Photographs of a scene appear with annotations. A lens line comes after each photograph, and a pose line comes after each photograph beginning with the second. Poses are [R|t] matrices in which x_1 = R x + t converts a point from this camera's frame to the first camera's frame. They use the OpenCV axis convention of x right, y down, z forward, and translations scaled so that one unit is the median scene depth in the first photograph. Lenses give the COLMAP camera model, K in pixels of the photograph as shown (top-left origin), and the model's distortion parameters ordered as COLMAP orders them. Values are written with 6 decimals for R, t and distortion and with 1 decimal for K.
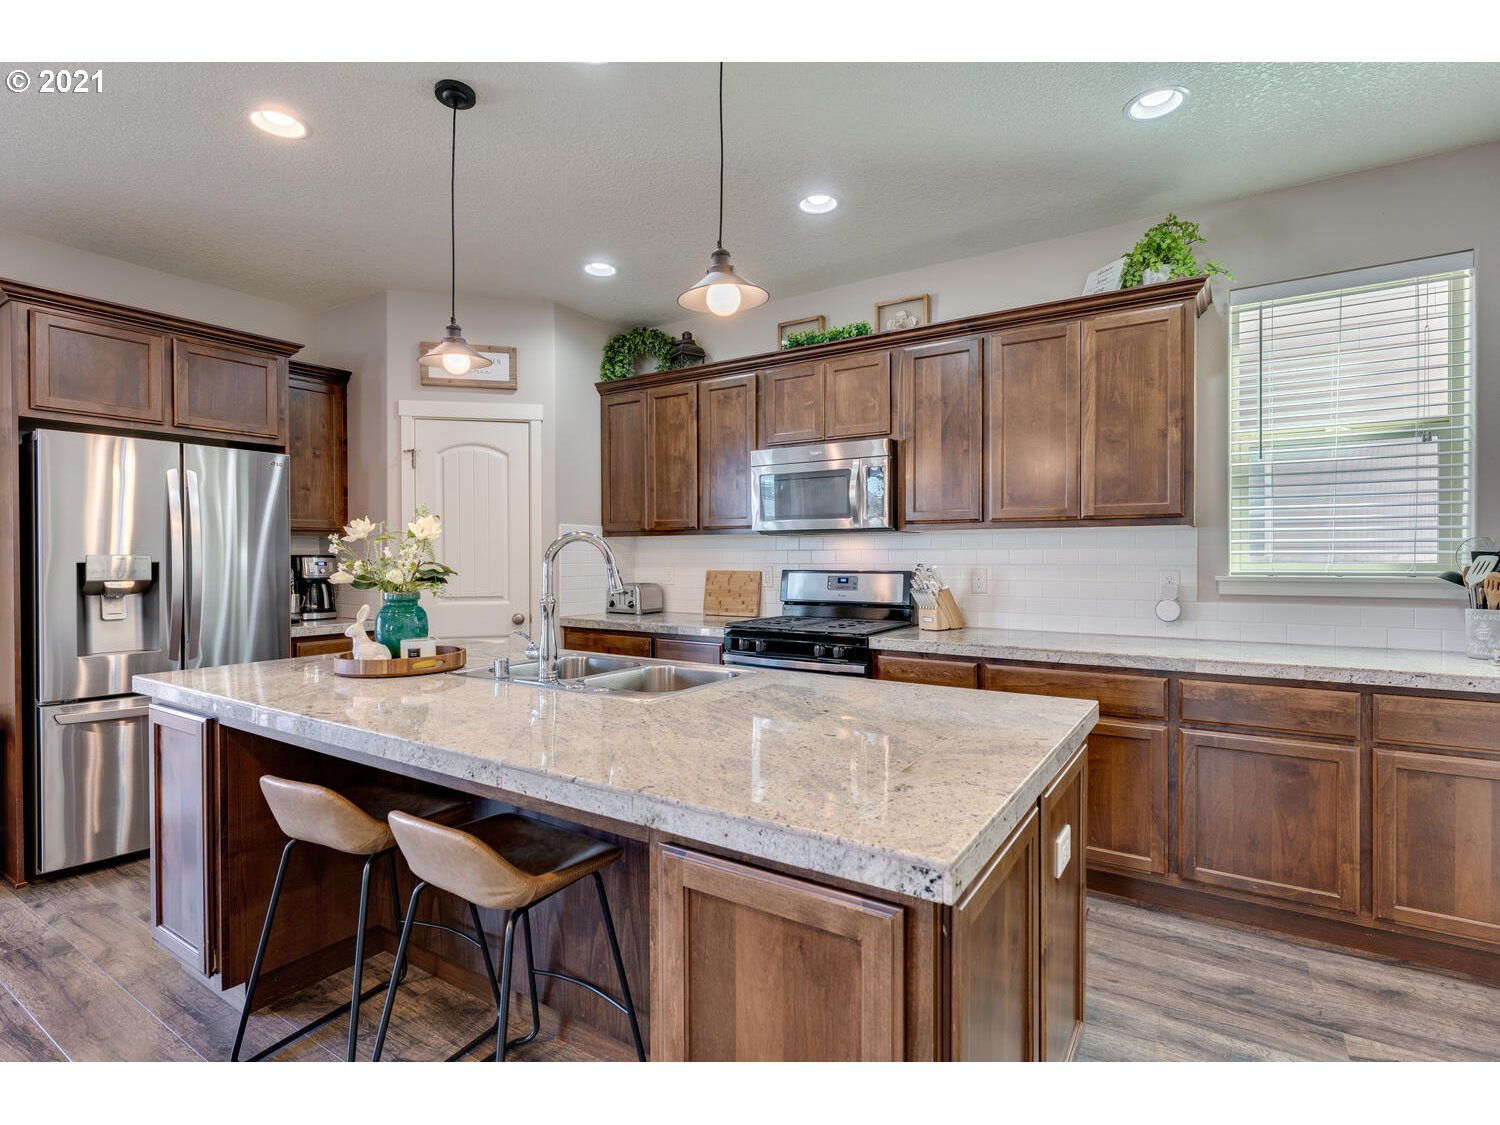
lens RADIAL K [[740.2, 0, 746.2], [0, 740.2, 564.0], [0, 0, 1]] dist [-0.001408, -0.000659]
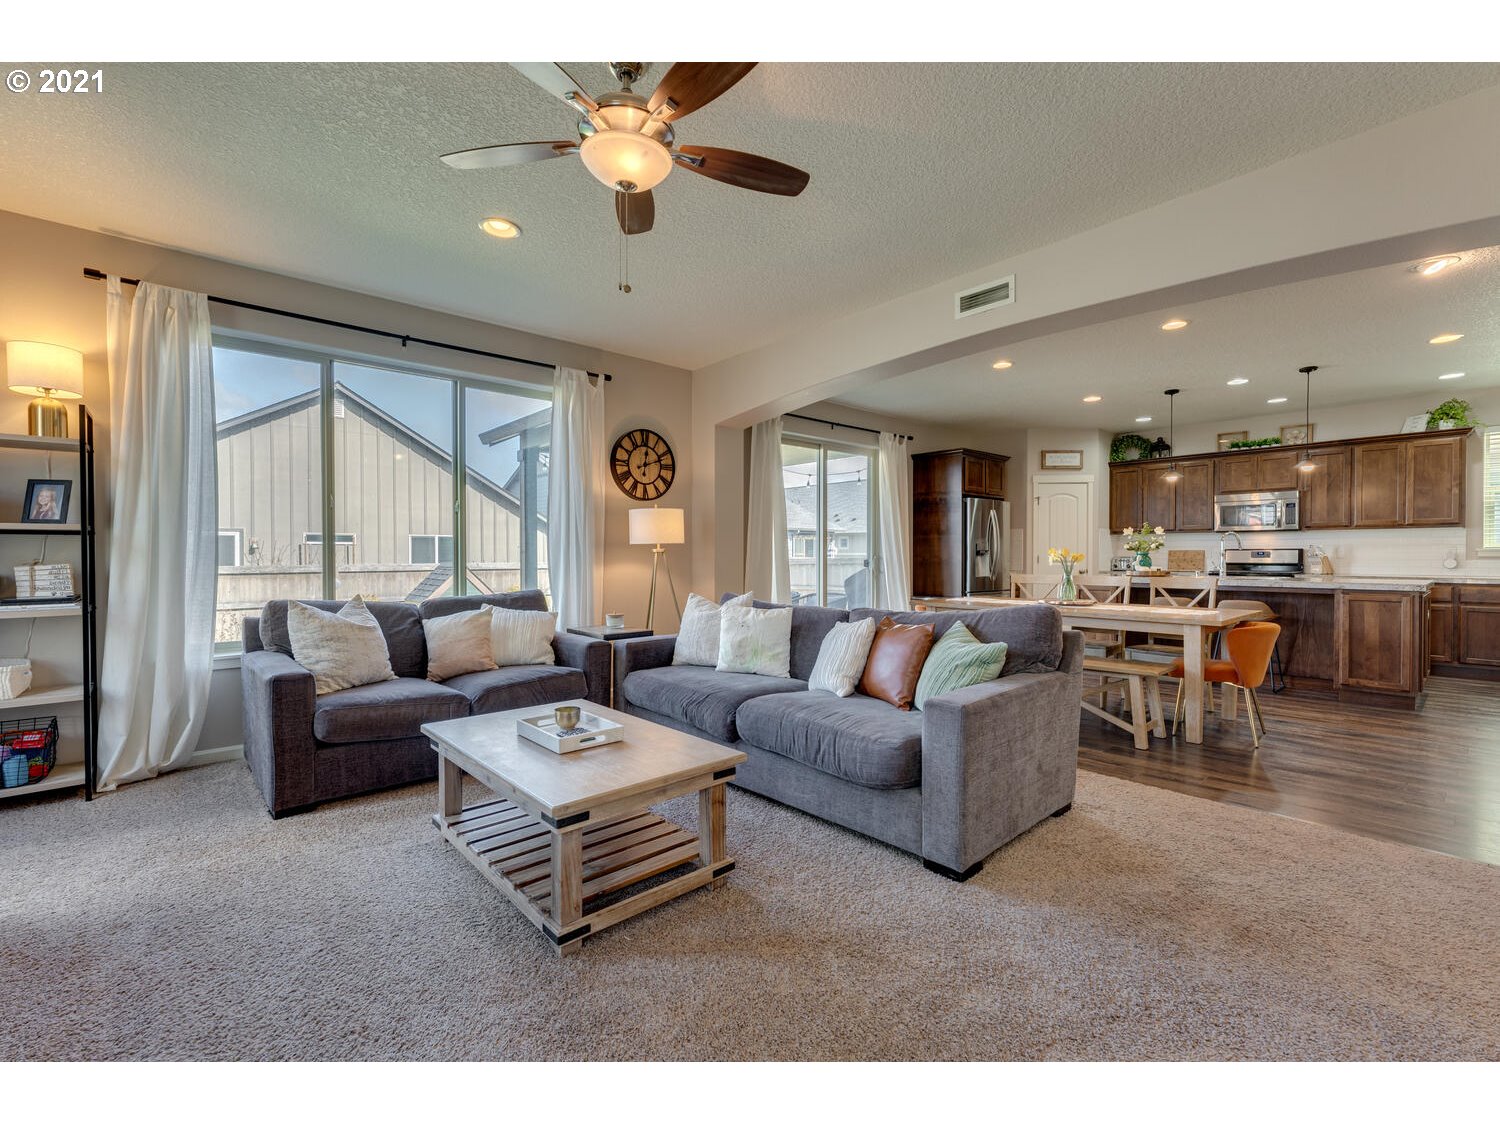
lens RADIAL K [[642.1, 0, 750.3], [0, 642.1, 561.9], [0, 0, 1]] dist [-0.002968, 0.000826]
pose [[0.963220, 0.005096, -0.268667, -0.971458], [-0.004907, 0.999987, 0.001378, 0.063088], [0.268670, -0.000009, 0.963232, -1.476678]]
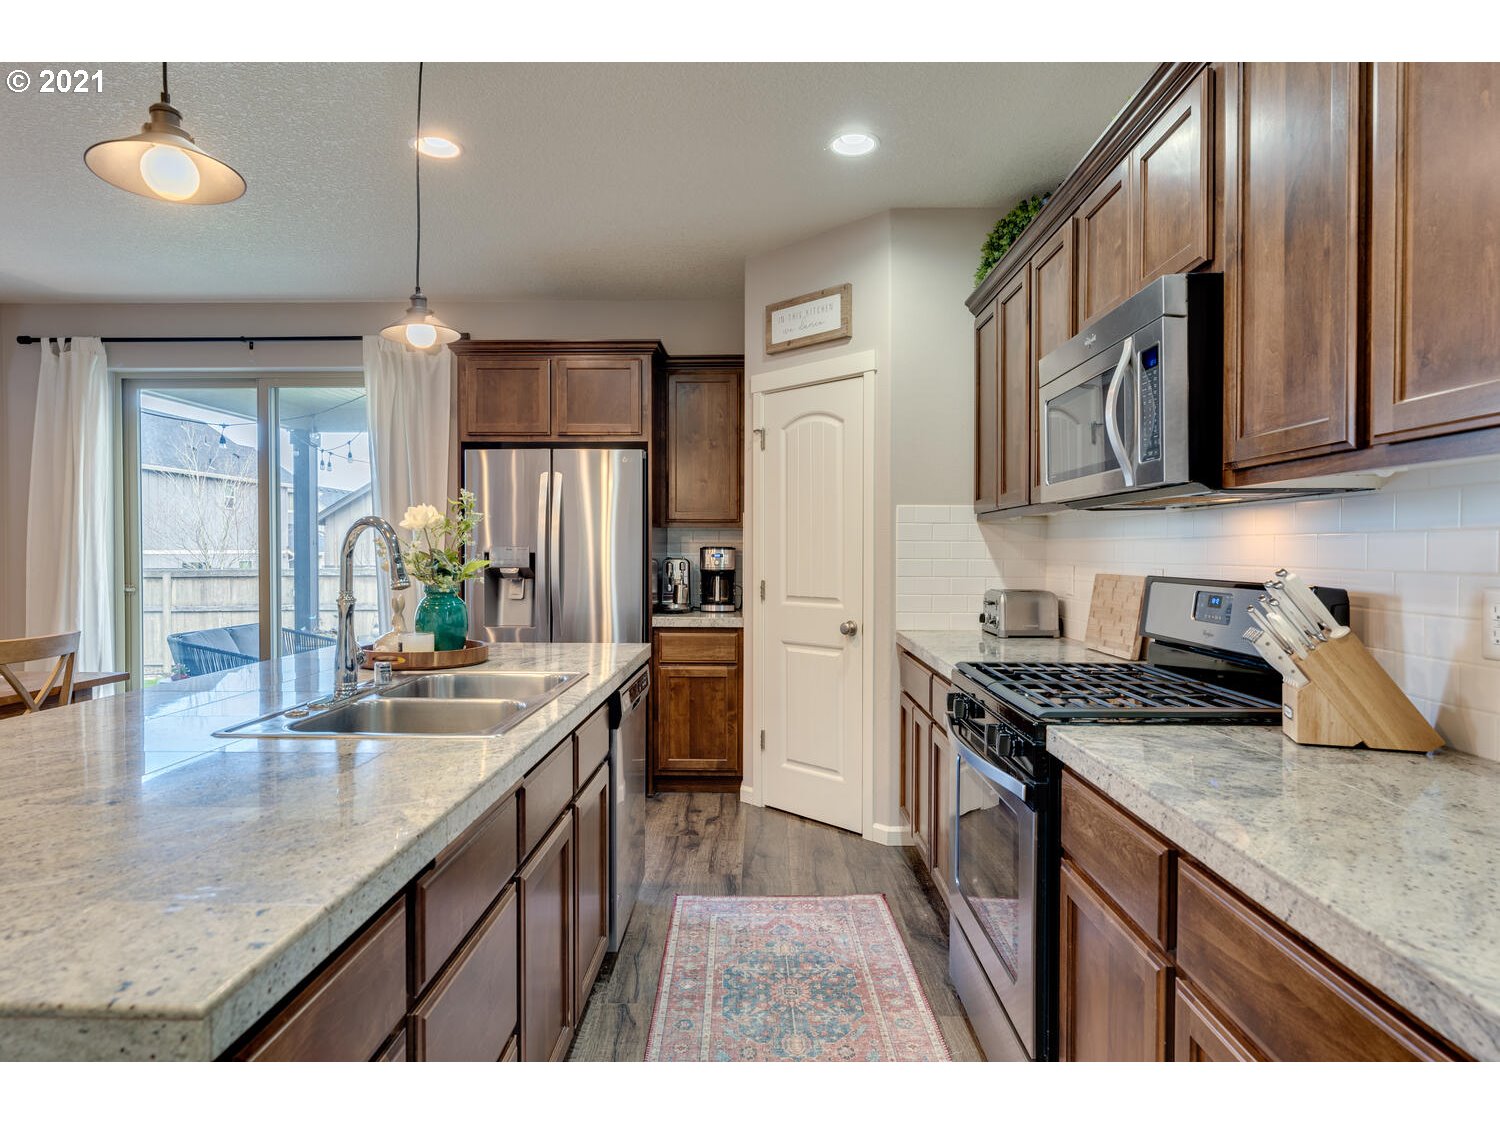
lens RADIAL K [[834.8, 0, 749.8], [0, 834.8, 559.6], [0, 0, 1]] dist [0.000976, 0.000550]
pose [[0.532272, 0.013476, -0.846466, 0.497201], [-0.012269, 0.999891, 0.008204, -0.005579], [0.846485, 0.006019, 0.532379, 0.562416]]
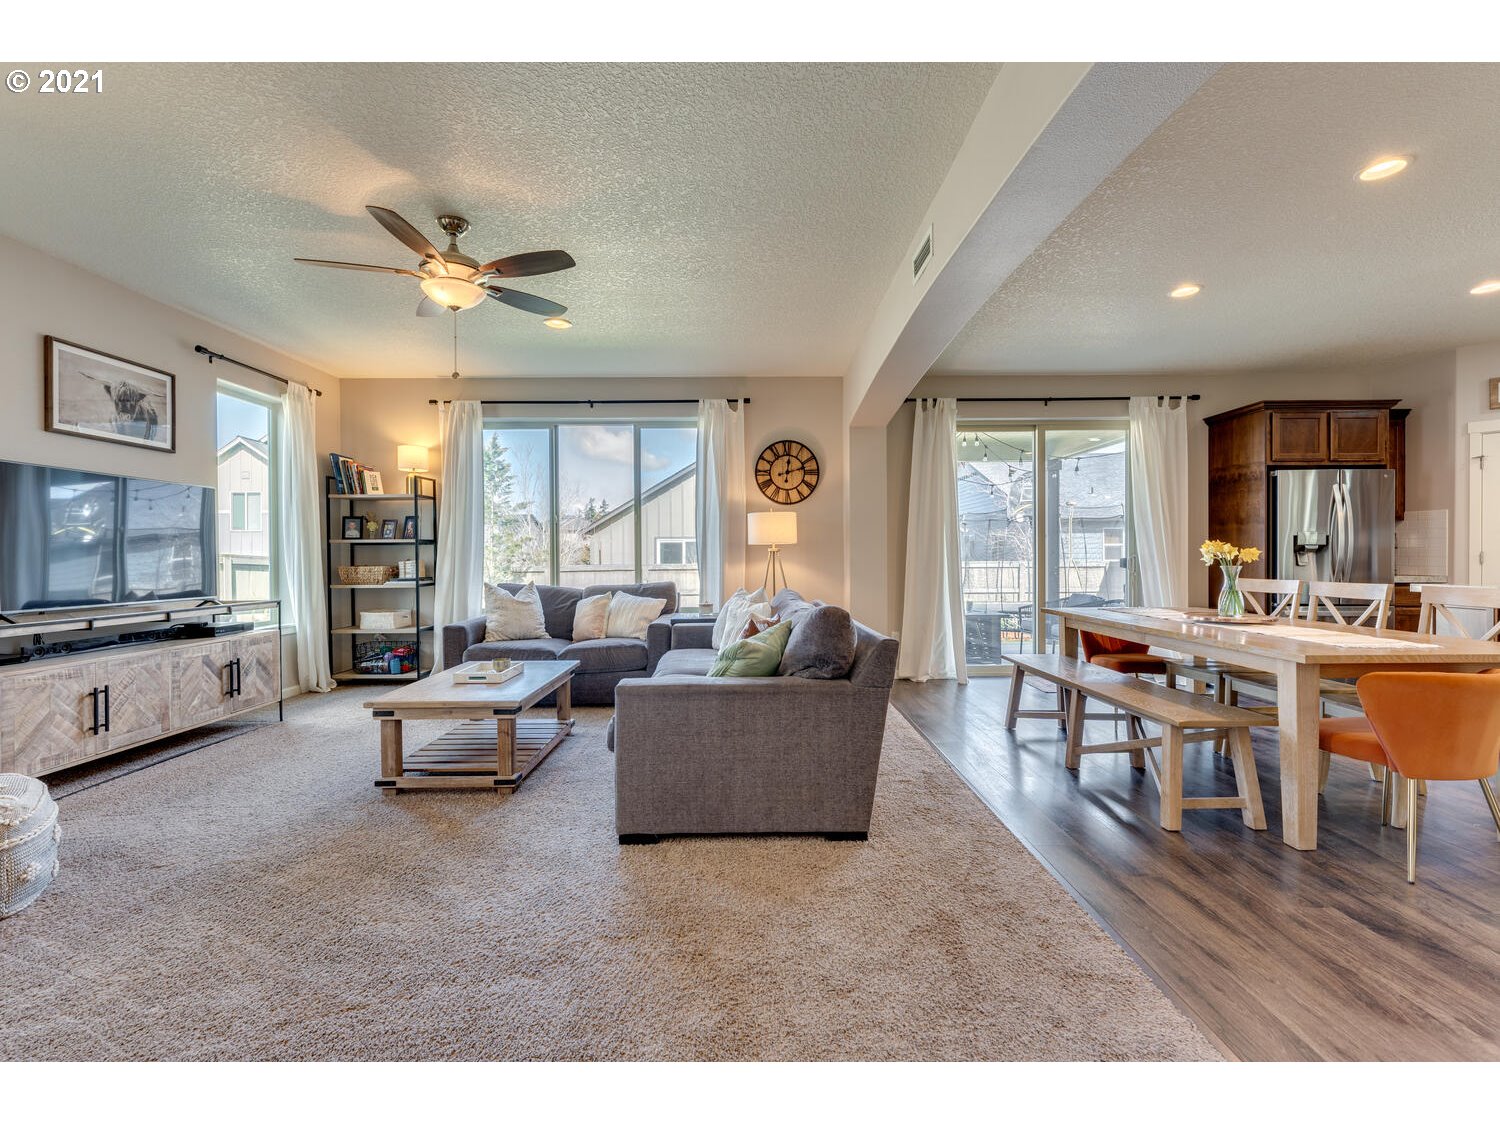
lens RADIAL K [[642.1, 0, 750.7], [0, 642.1, 563.2], [0, 0, 1]] dist [-0.002968, 0.000826]
pose [[0.547606, 0.005612, -0.836717, -0.235141], [-0.005919, 0.999978, 0.002833, 0.069674], [0.836715, 0.003401, 0.547628, -1.053307]]
